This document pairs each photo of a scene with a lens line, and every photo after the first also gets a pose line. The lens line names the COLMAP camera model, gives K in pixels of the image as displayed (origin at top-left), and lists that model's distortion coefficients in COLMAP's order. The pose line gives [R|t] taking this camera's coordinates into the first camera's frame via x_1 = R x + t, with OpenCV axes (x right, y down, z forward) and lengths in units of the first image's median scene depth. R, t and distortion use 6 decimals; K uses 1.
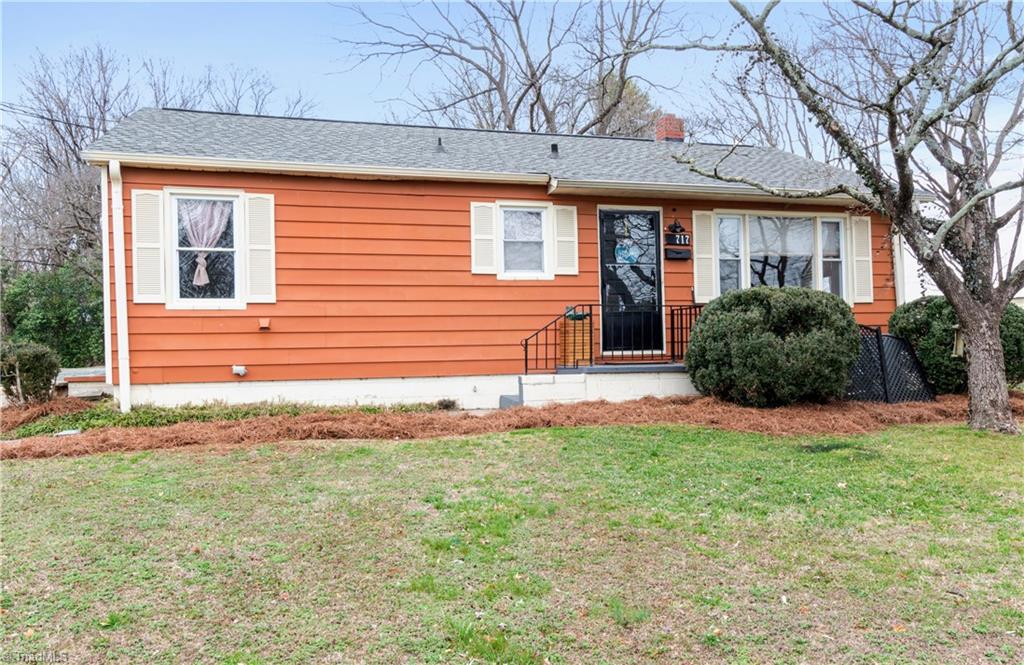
lens RADIAL K [[723.7, 0, 516.2], [0, 723.7, 342.0], [0, 0, 1]] dist [-0.005777, 0.004363]
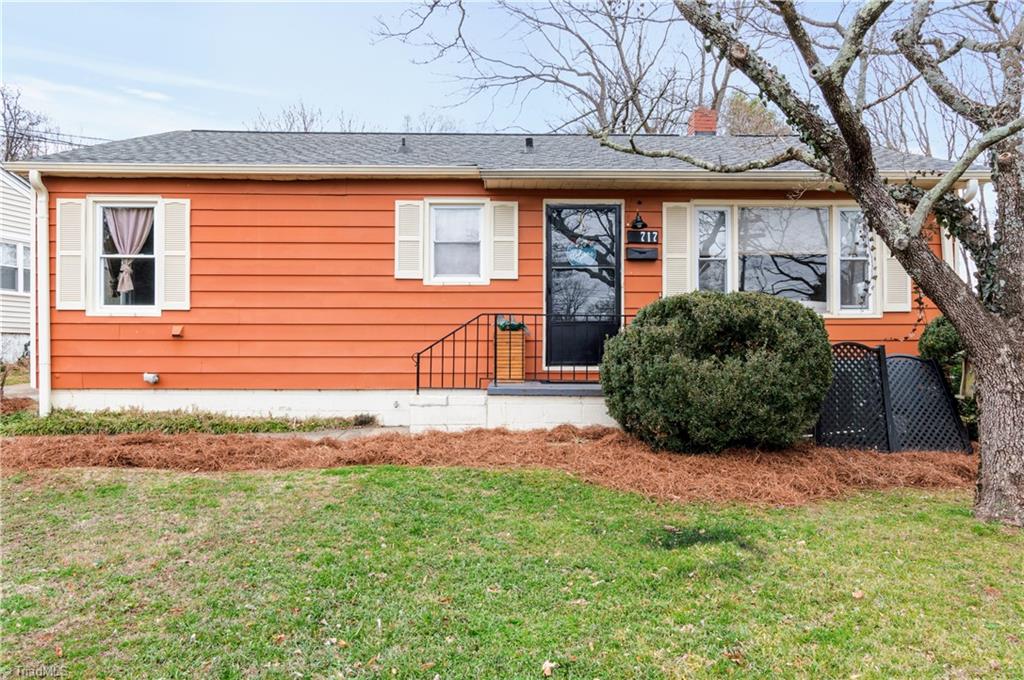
lens RADIAL K [[606.8, 0, 514.5], [0, 606.8, 343.2], [0, 0, 1]] dist [-0.006544, 0.001826]
pose [[0.969402, 0.018163, -0.244805, 0.294938], [-0.016369, 0.999822, 0.009358, -0.024003], [0.244932, -0.005065, 0.969527, 0.312809]]
